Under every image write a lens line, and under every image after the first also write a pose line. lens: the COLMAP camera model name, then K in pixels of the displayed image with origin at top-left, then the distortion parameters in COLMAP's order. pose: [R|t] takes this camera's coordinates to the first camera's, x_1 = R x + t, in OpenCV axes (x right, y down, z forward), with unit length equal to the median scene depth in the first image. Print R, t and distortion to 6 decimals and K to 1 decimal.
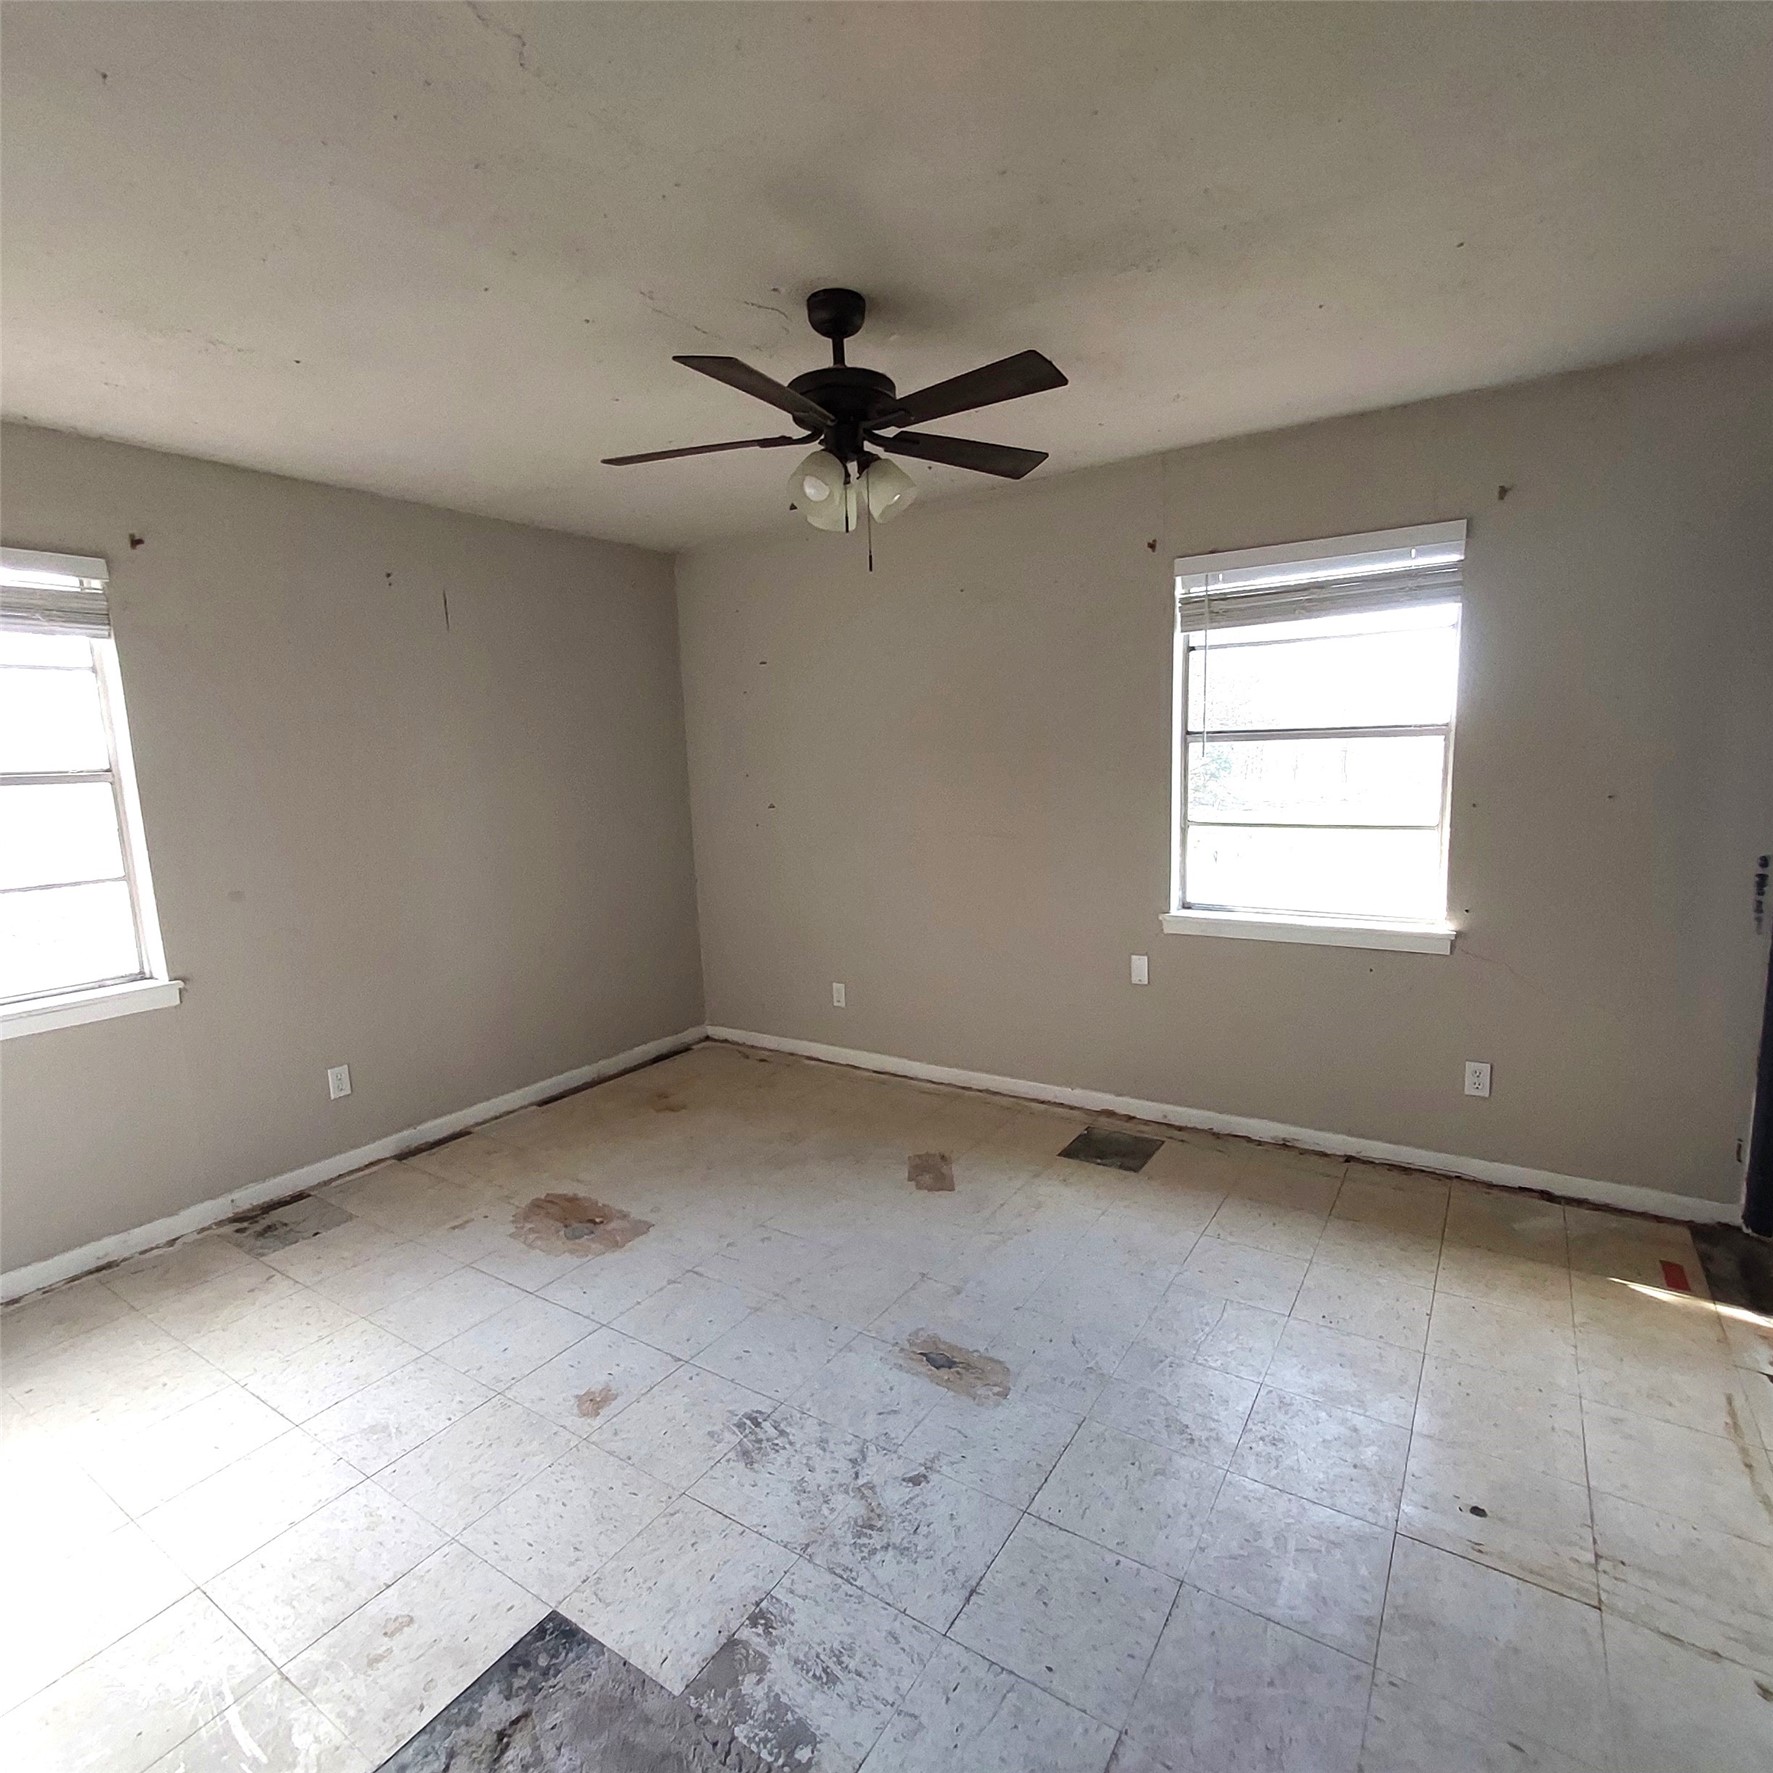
lens RADIAL K [[916.3, 0, 904.7], [0, 916.3, 897.2], [0, 0, 1]] dist [-0.004042, 0.000692]
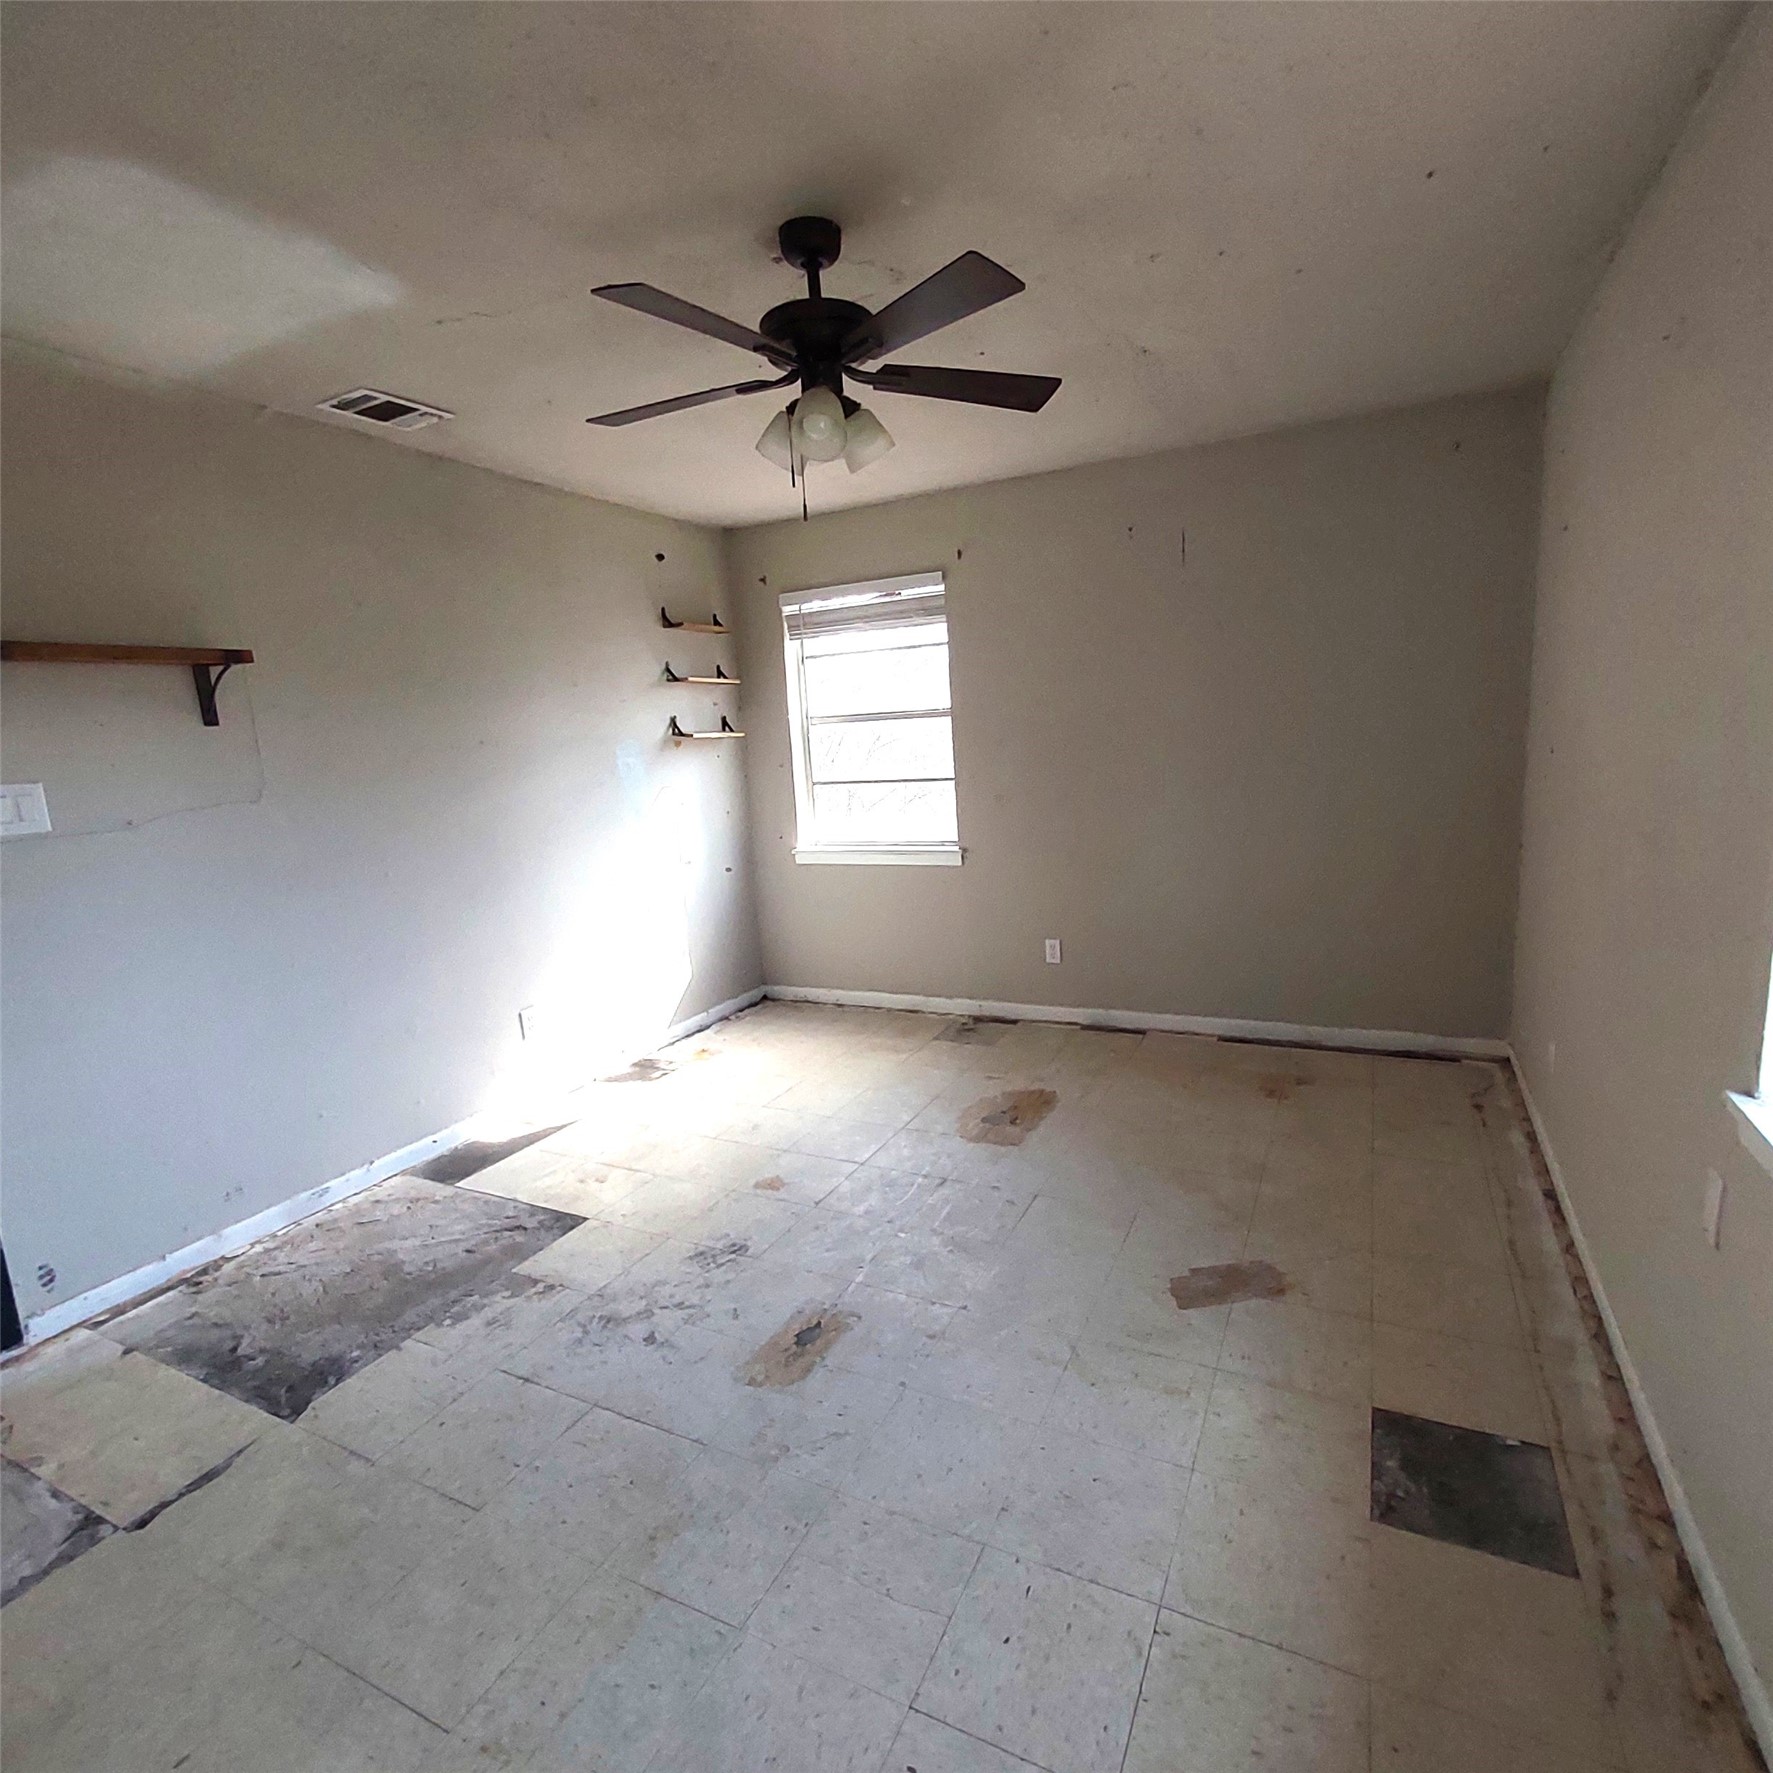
lens RADIAL K [[916.3, 0, 904.7], [0, 916.3, 897.2], [0, 0, 1]] dist [-0.004042, 0.000692]
pose [[0.139094, 0.204095, -0.969019, 0.656903], [-0.095890, 0.976709, 0.191951, -0.111809], [0.985626, 0.066220, 0.155425, 0.660135]]
